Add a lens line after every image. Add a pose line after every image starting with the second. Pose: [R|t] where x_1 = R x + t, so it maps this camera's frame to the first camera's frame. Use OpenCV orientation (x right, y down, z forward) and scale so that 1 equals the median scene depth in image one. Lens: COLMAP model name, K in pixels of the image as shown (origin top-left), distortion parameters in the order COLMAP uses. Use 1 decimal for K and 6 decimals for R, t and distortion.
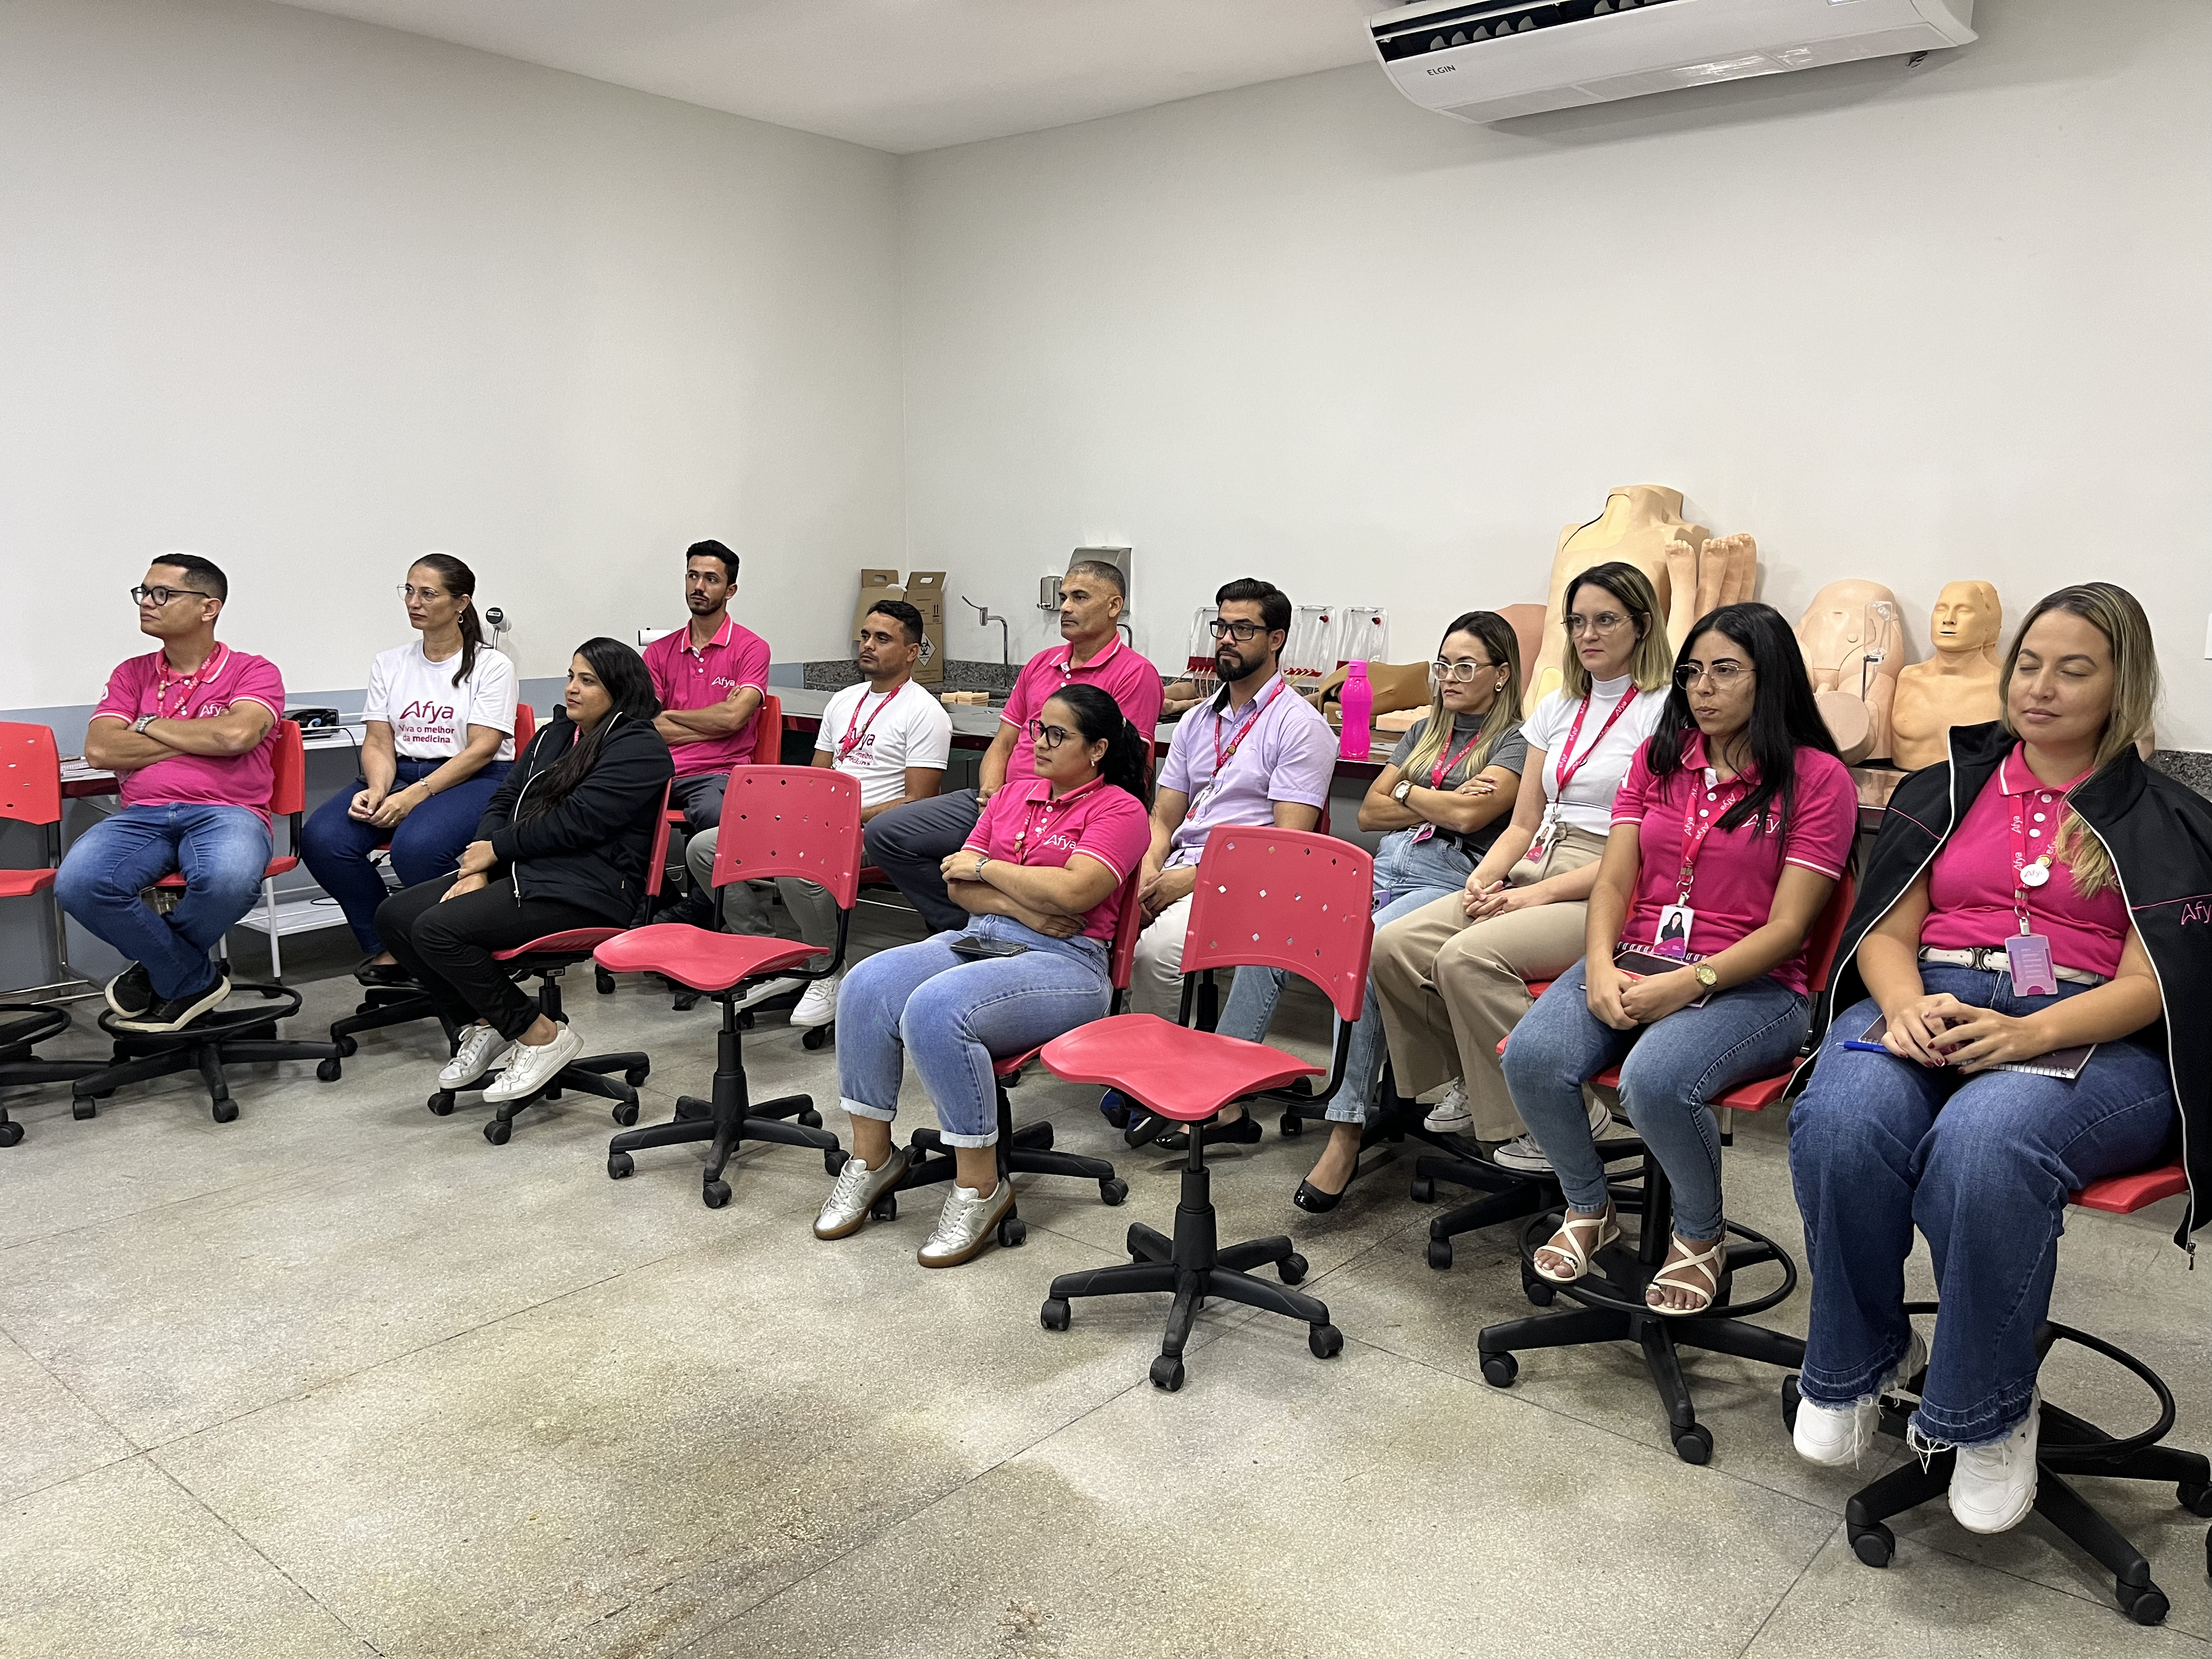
lens RADIAL K [[1688.1, 0, 1106.0], [0, 1688.1, 829.5], [0, 0, 1]] dist [0.076838, -0.122831]
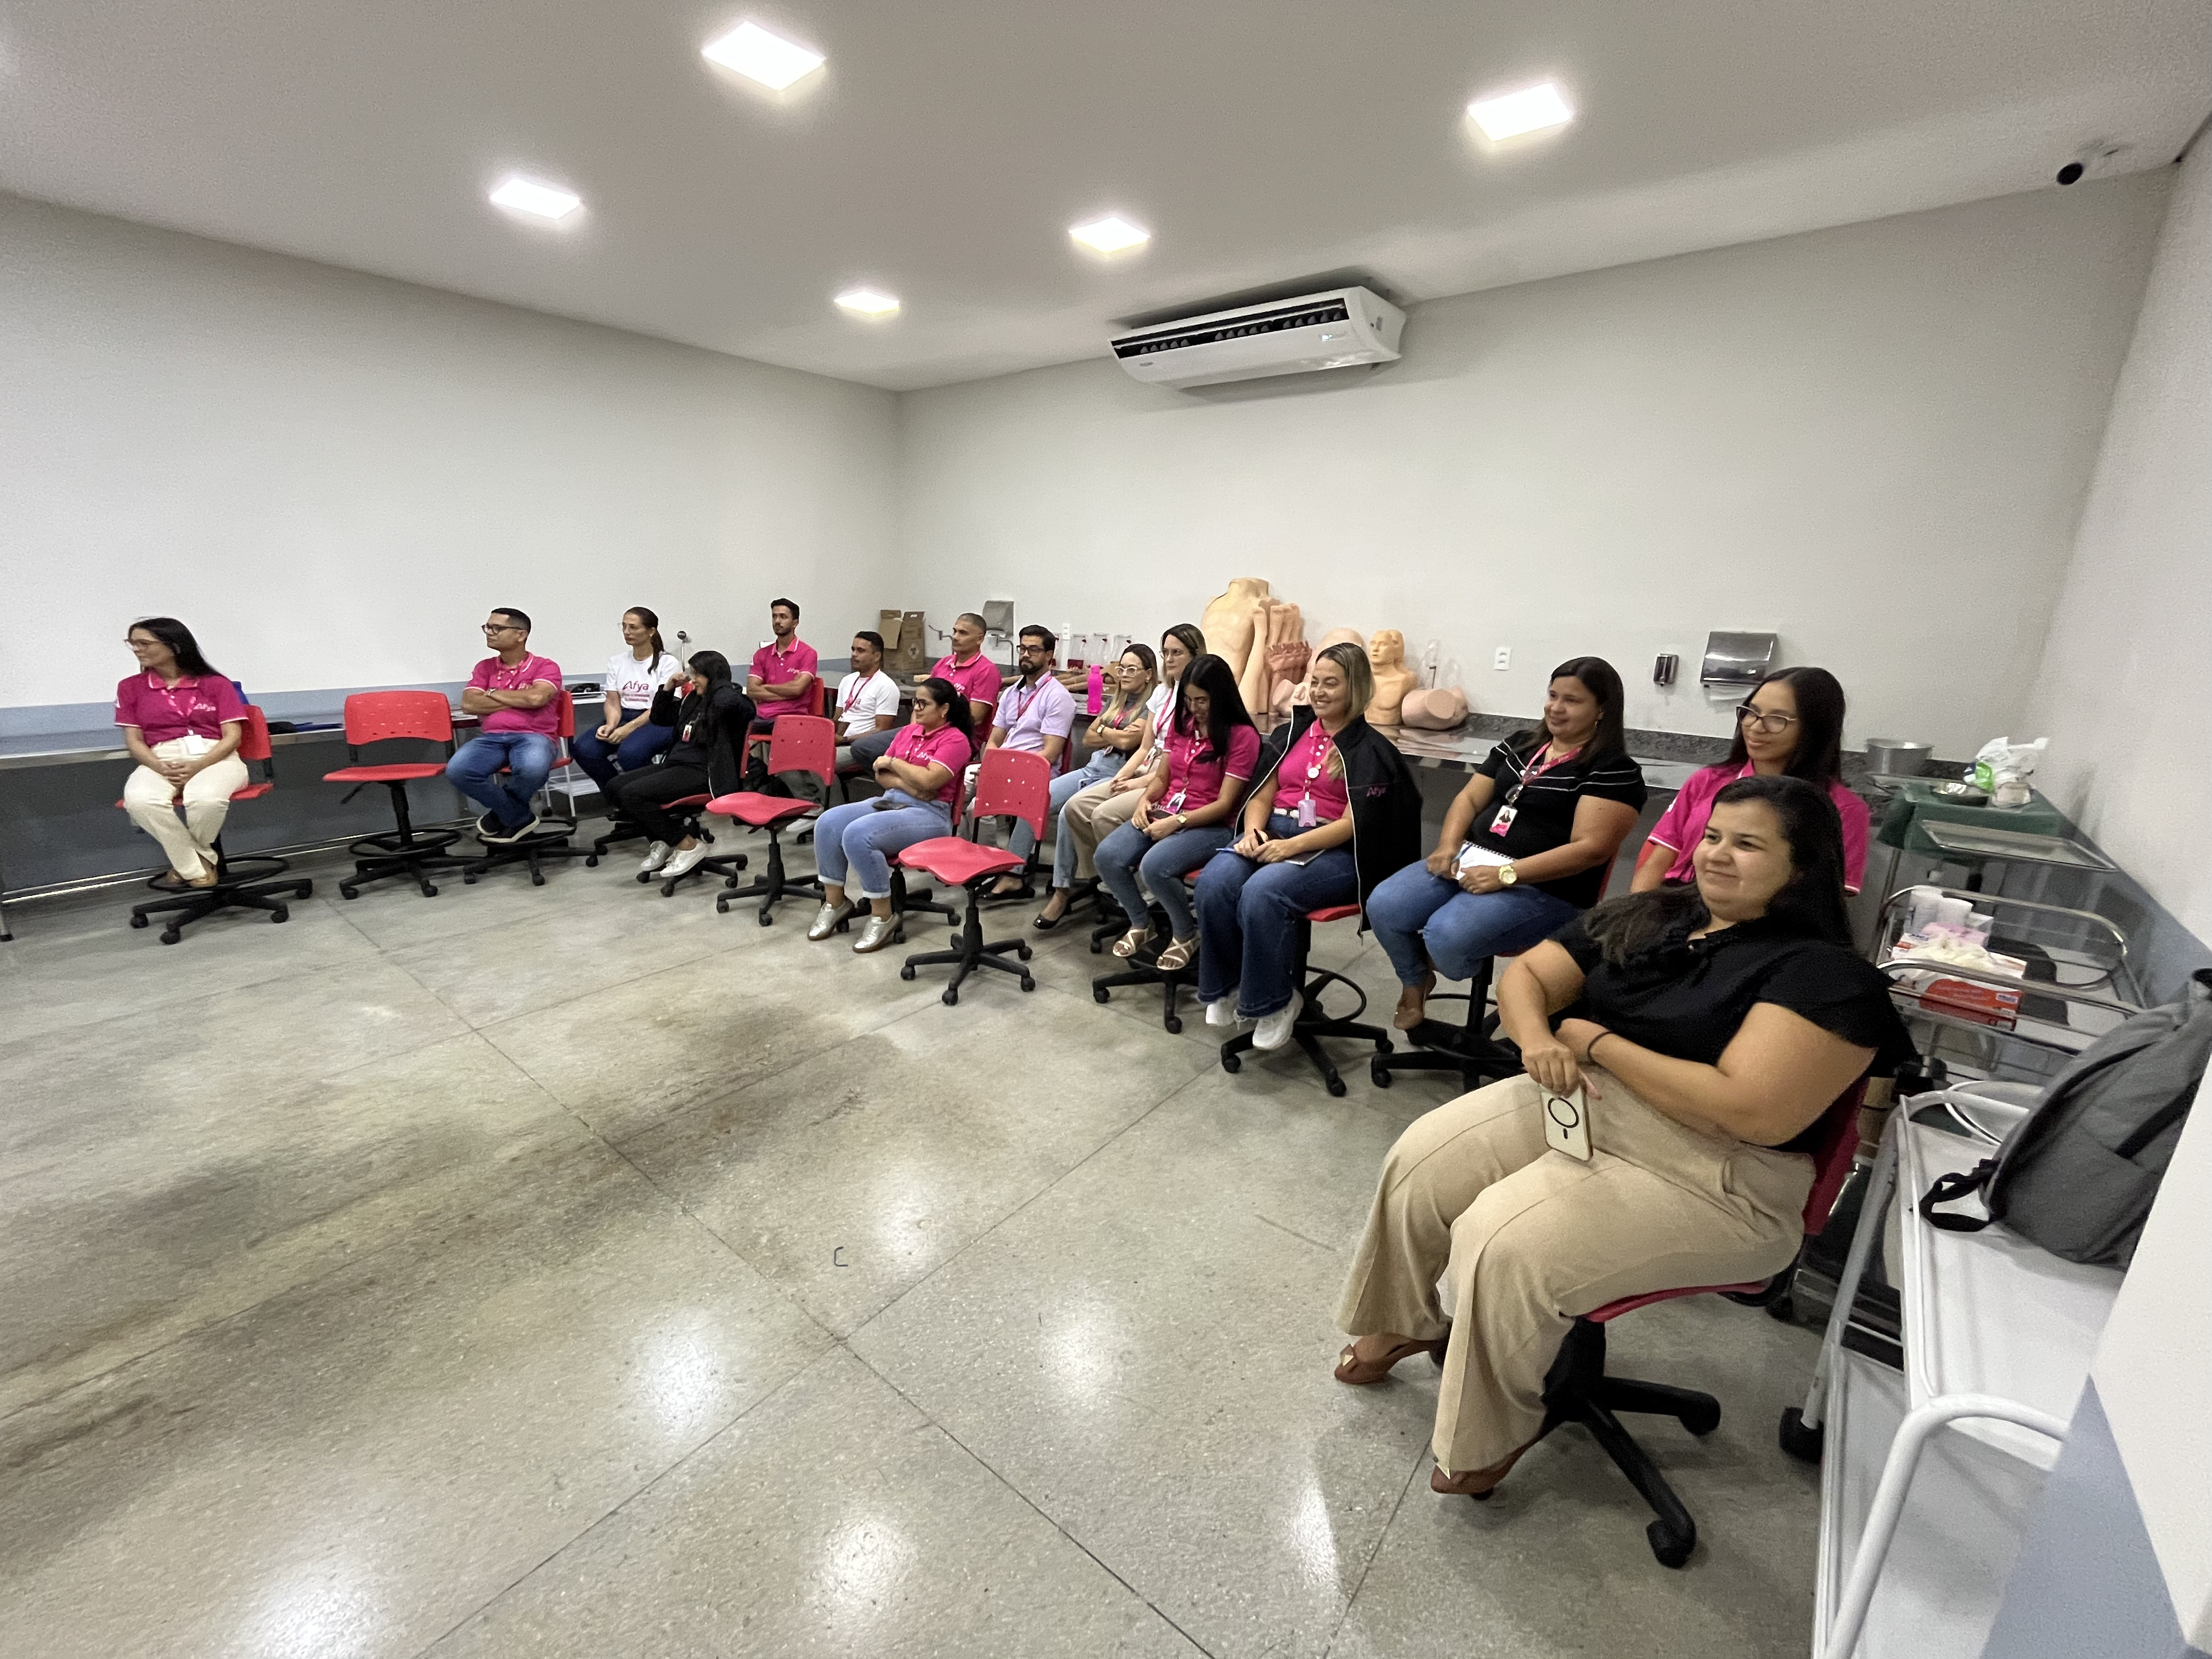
lens RADIAL K [[893.5, 0, 1106.0], [0, 893.5, 829.5], [0, 0, 1]] dist [-0.019184, 0.000055]
pose [[0.999302, 0.004161, 0.037136, 0.143111], [-0.007809, 0.995090, 0.098662, -0.009790], [-0.036543, -0.098883, 0.994428, -0.101524]]
